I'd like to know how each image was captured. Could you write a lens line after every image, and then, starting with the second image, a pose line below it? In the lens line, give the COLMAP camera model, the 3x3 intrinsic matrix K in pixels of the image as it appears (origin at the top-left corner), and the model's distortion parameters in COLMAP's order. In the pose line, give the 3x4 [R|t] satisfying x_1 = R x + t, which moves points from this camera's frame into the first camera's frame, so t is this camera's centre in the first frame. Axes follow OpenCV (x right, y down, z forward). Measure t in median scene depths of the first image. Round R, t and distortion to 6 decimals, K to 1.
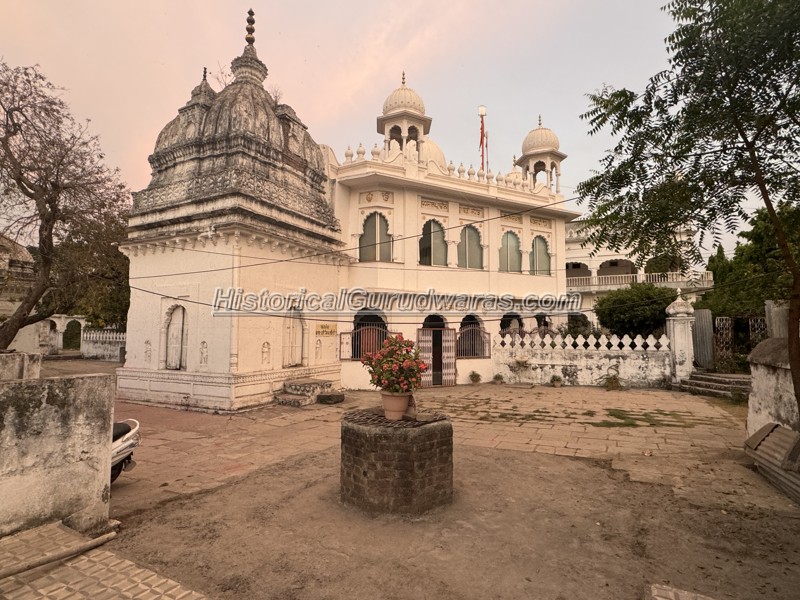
lens RADIAL K [[430.6, 0, 400.0], [0, 430.6, 300.0], [0, 0, 1]] dist [-0.001811, 0.000916]
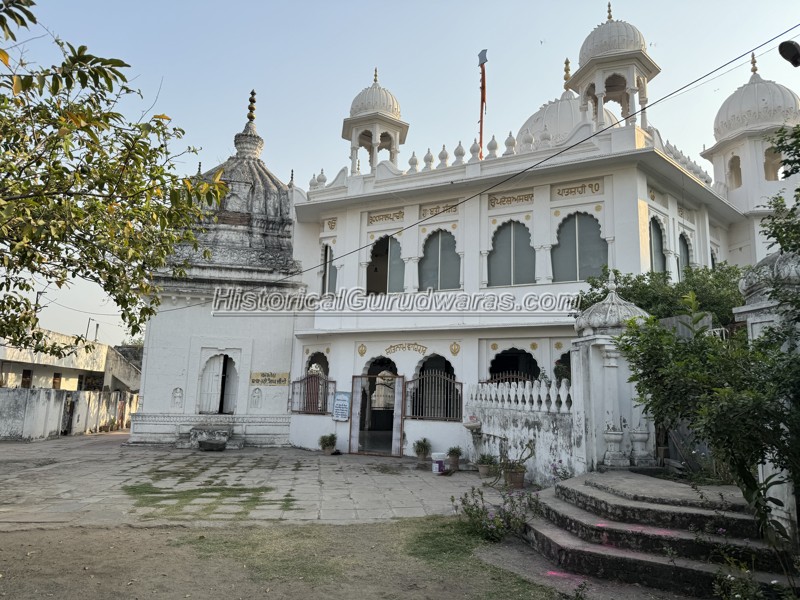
lens RADIAL K [[558.2, 0, 400.0], [0, 558.2, 300.0], [0, 0, 1]] dist [0.119064, -0.153179]
pose [[0.572072, -0.129414, -0.809930, 1.022899], [0.037468, 0.990566, -0.131812, 0.072401], [0.819347, 0.045059, 0.571524, 0.512379]]
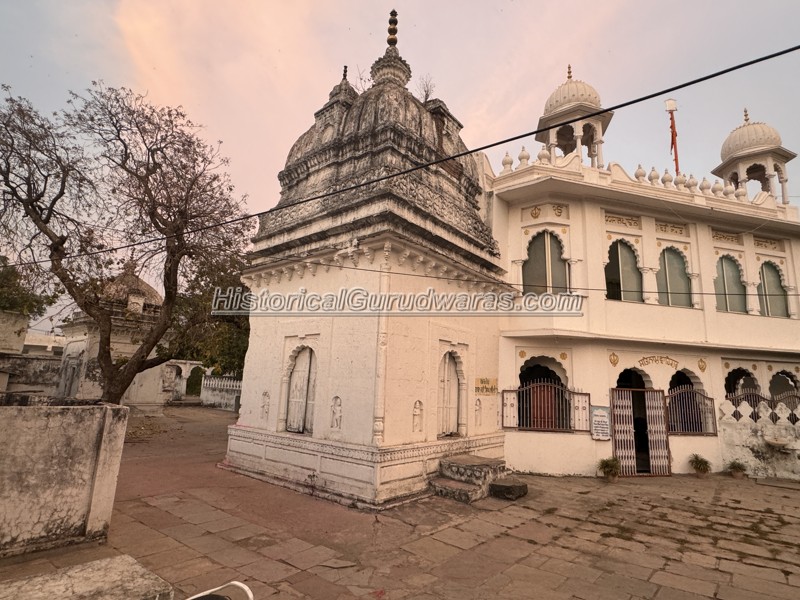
lens RADIAL K [[430.6, 0, 400.0], [0, 430.6, 300.0], [0, 0, 1]] dist [-0.001811, 0.000916]
pose [[0.975101, -0.009126, -0.221575, -0.150295], [-0.018910, 0.992092, -0.124081, 0.018335], [0.220955, 0.125182, 0.967217, 0.238641]]
